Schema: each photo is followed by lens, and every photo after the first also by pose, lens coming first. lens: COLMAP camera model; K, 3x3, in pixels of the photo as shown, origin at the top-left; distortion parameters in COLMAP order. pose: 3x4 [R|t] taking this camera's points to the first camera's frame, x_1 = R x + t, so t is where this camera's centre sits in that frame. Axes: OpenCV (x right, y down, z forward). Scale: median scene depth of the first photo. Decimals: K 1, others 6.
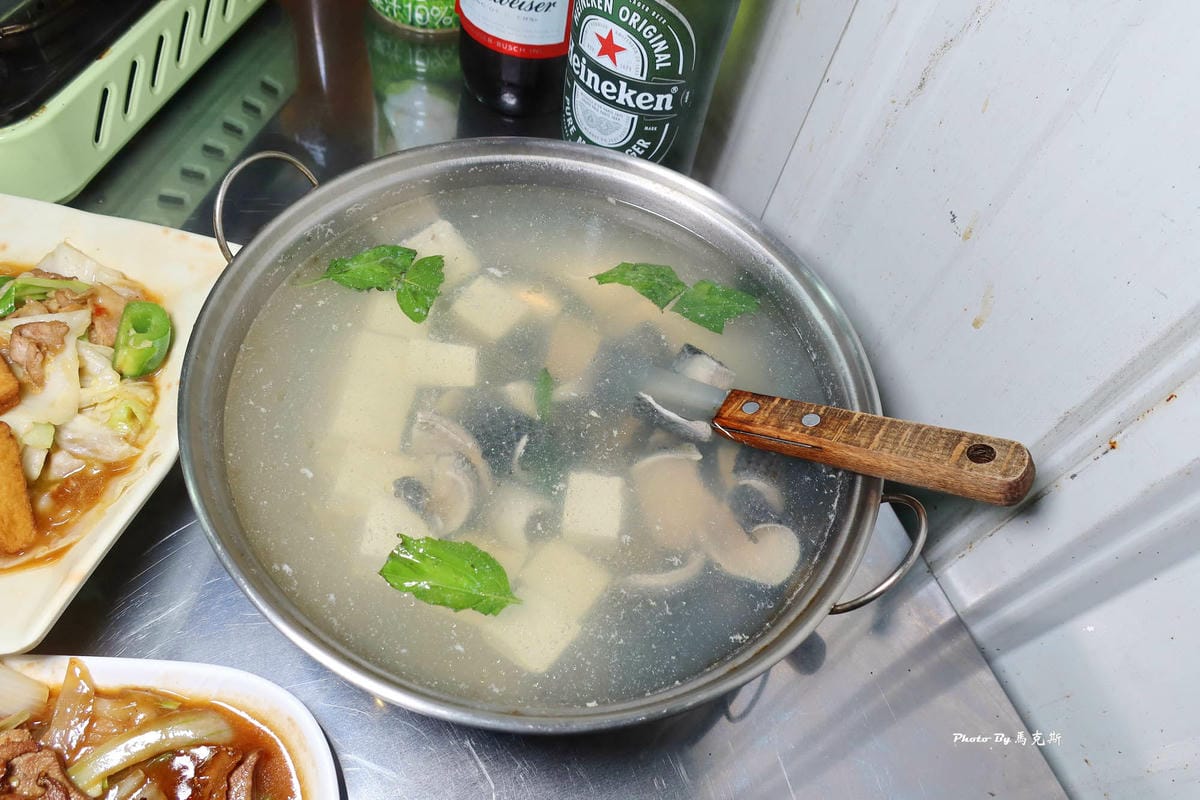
lens RADIAL K [[814.6, 0, 592.8], [0, 814.6, 400.2], [0, 0, 1]] dist [-0.019873, 0.005395]
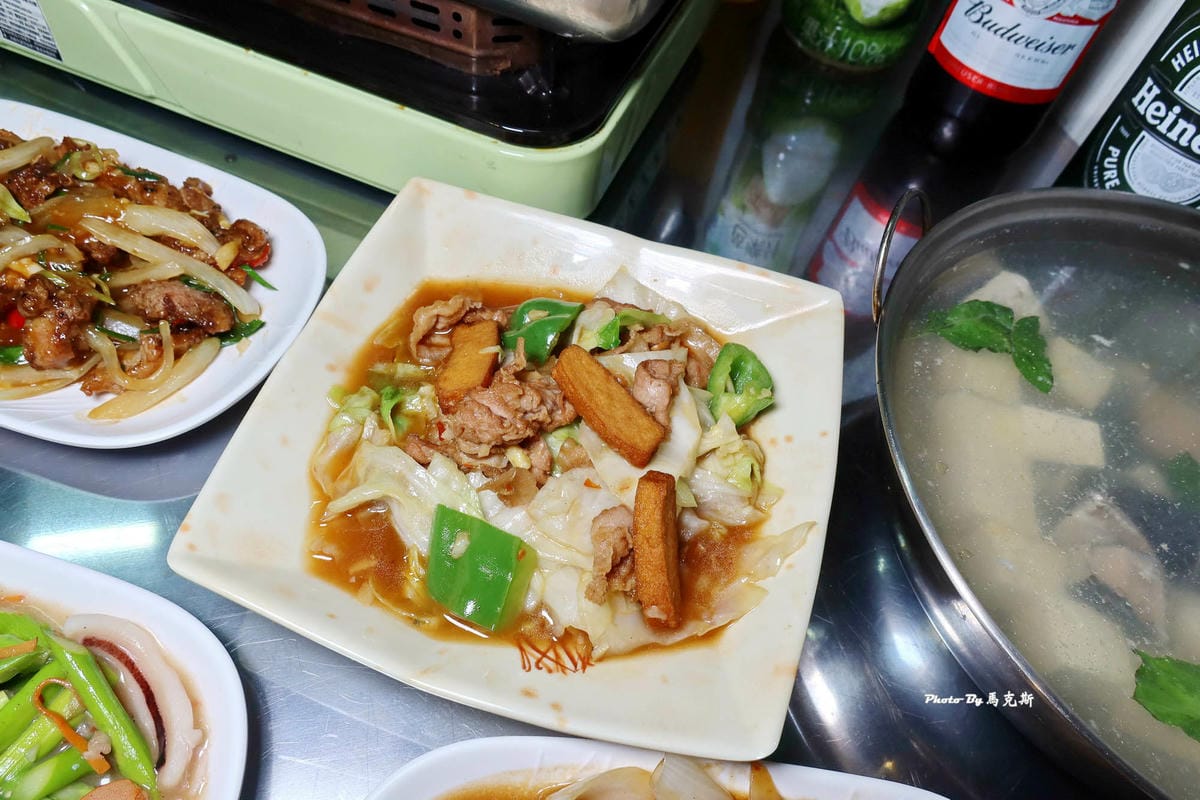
lens RADIAL K [[814.6, 0, 598.9], [0, 814.6, 409.4], [0, 0, 1]] dist [-0.019873, 0.005395]
pose [[0.994663, 0.078907, -0.066479, -0.666271], [-0.081750, 0.995801, -0.041190, 0.000307], [0.062950, 0.046405, 0.996937, 0.106237]]
